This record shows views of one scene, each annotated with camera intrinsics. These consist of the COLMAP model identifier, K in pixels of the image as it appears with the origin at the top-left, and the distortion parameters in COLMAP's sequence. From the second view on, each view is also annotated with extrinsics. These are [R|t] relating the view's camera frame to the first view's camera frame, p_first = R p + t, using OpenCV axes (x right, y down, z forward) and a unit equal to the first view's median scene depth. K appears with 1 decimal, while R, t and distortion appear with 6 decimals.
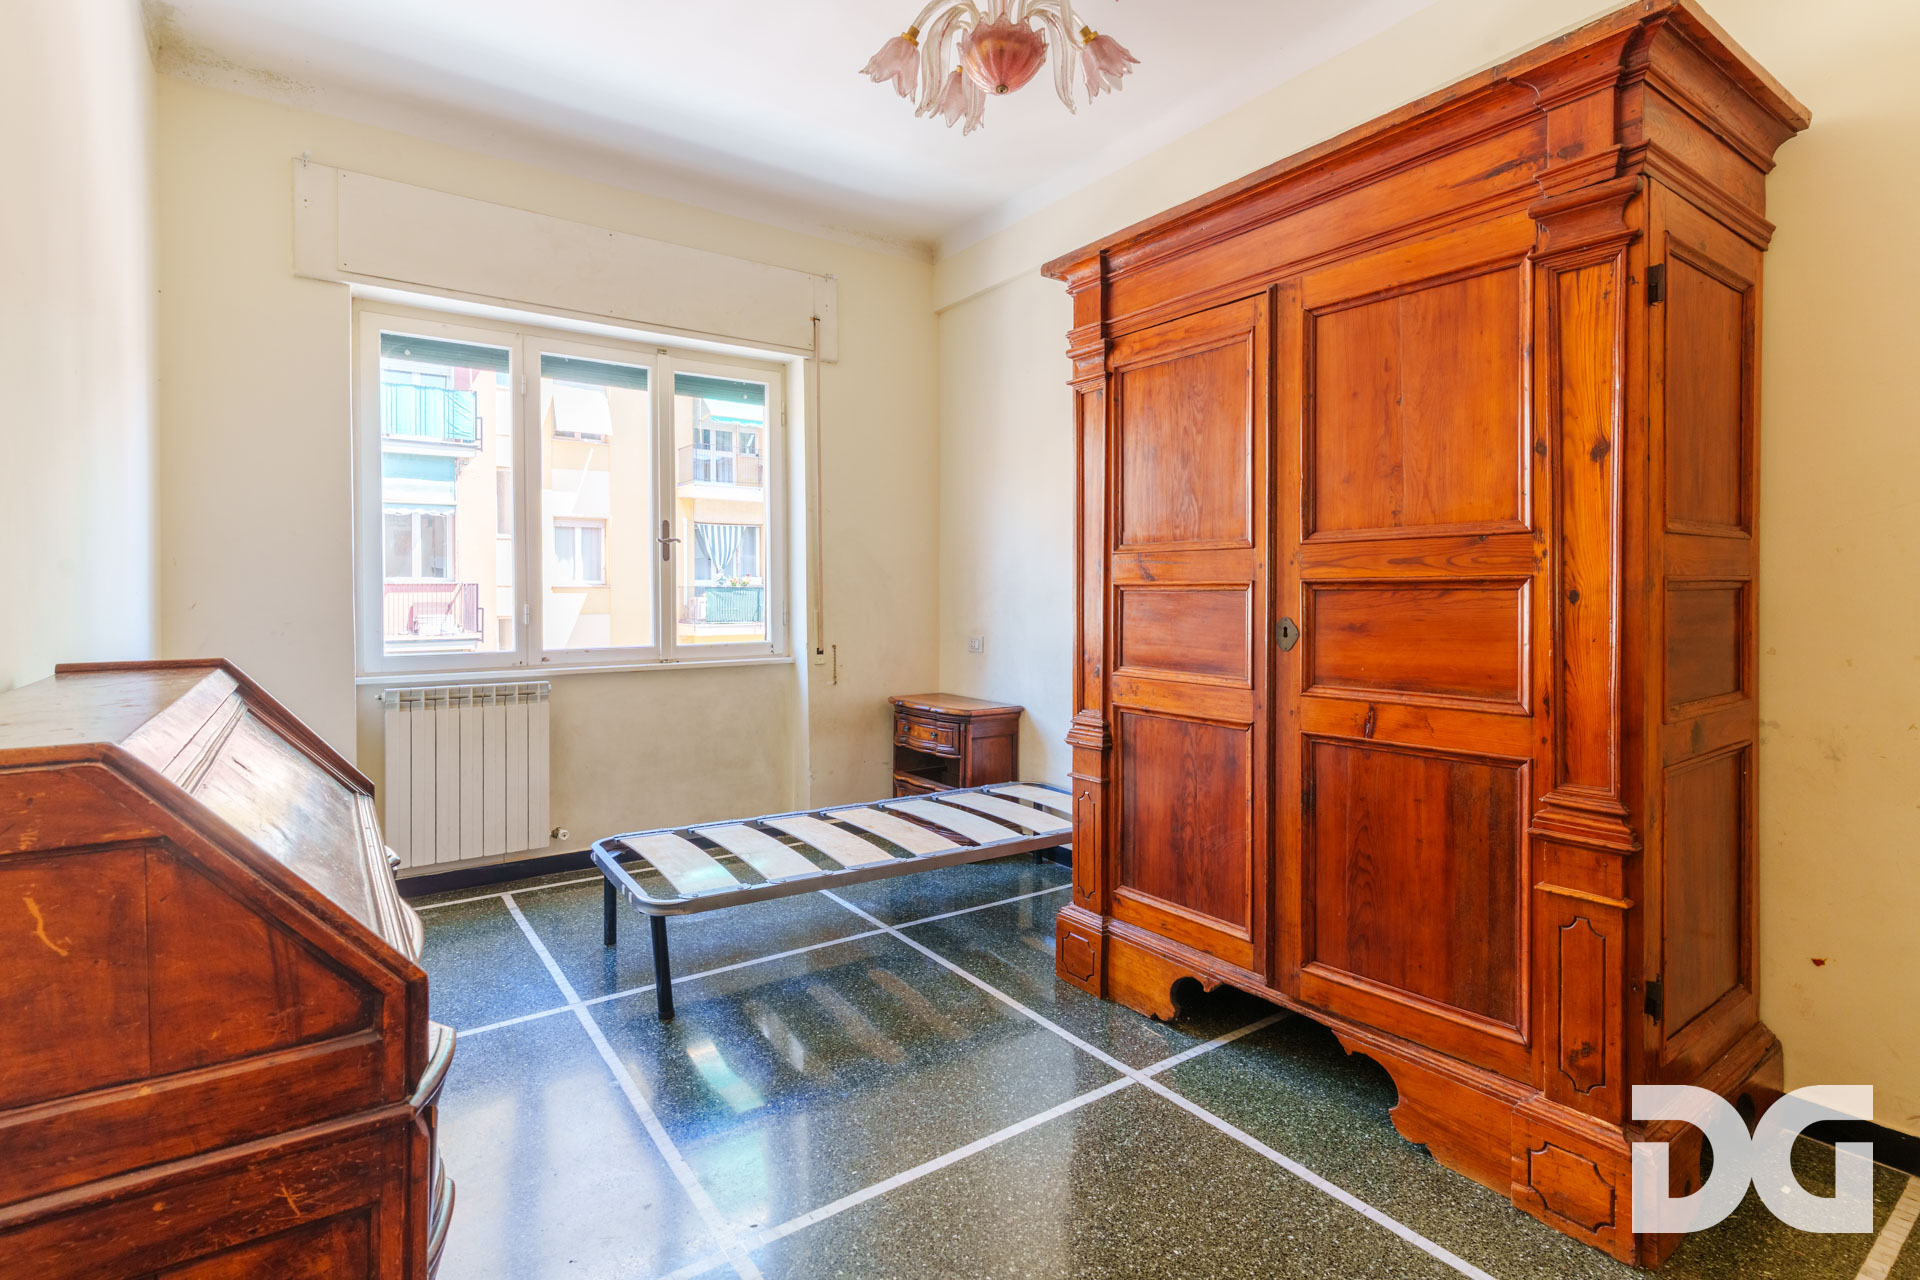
lens RADIAL K [[916.9, 0, 966.4], [0, 916.9, 585.1], [0, 0, 1]] dist [-0.000243, 0.000499]
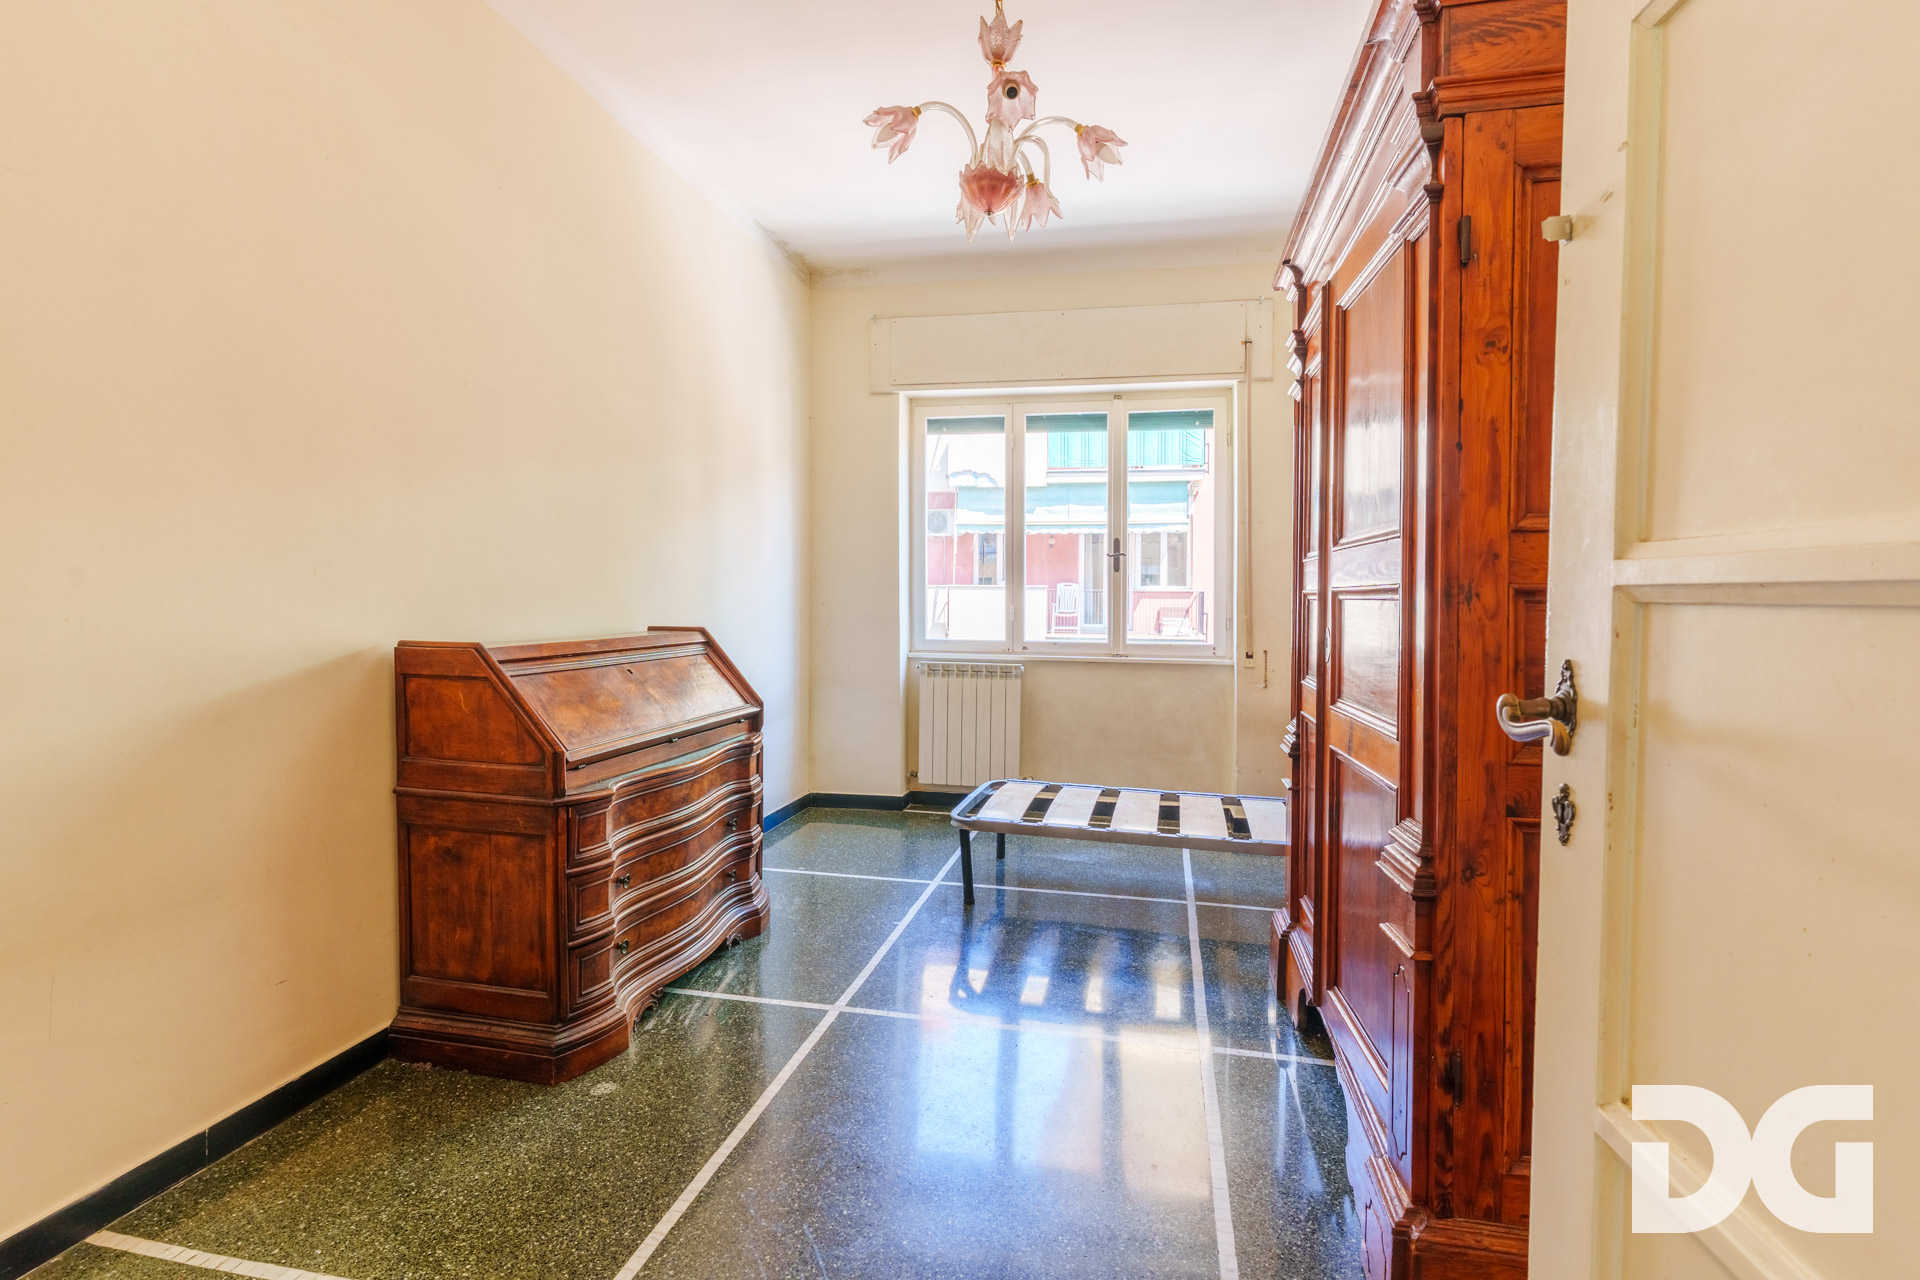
lens RADIAL K [[931.2, 0, 963.3], [0, 931.2, 603.9], [0, 0, 1]] dist [0.001579, 0.000016]
pose [[0.674370, 0.014046, -0.738260, 0.482659], [-0.006071, 0.999891, 0.013478, 0.000336], [0.738368, -0.004607, 0.674382, 0.033152]]
